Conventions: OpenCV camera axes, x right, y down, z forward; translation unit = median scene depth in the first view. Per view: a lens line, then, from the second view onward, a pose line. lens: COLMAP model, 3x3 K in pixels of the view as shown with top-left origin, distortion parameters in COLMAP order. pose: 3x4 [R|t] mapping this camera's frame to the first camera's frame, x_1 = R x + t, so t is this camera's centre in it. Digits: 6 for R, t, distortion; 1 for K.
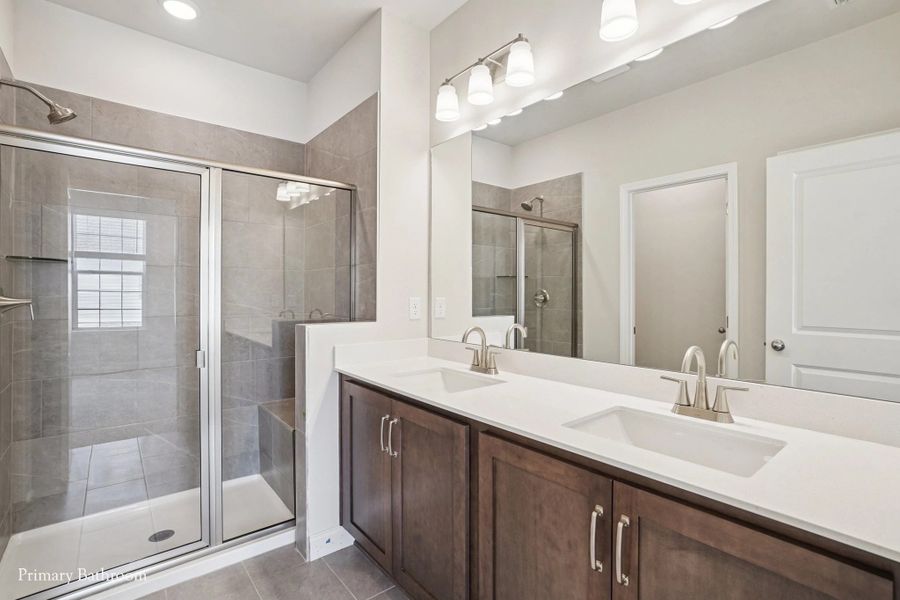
lens RADIAL K [[426.2, 0, 448.2], [0, 426.2, 286.4], [0, 0, 1]] dist [-0.000344, 0.000063]
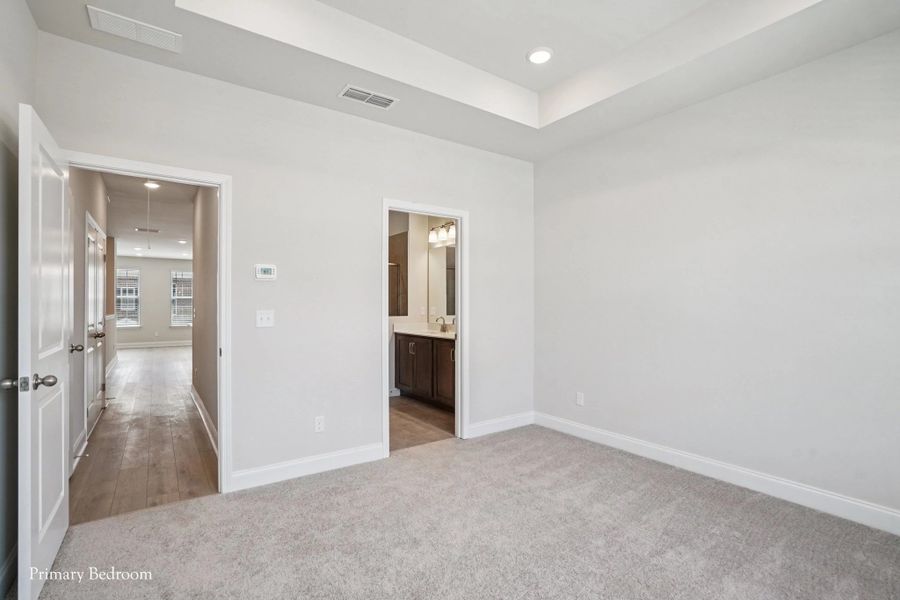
lens RADIAL K [[422.5, 0, 450.0], [0, 422.5, 300.0], [0, 0, 1]] dist [-0.000098, 0.000009]
pose [[0.997424, -0.007326, -0.071360, 0.303428], [0.006613, 0.999926, -0.010220, 0.009520], [0.071430, 0.009722, 0.997398, -1.734076]]
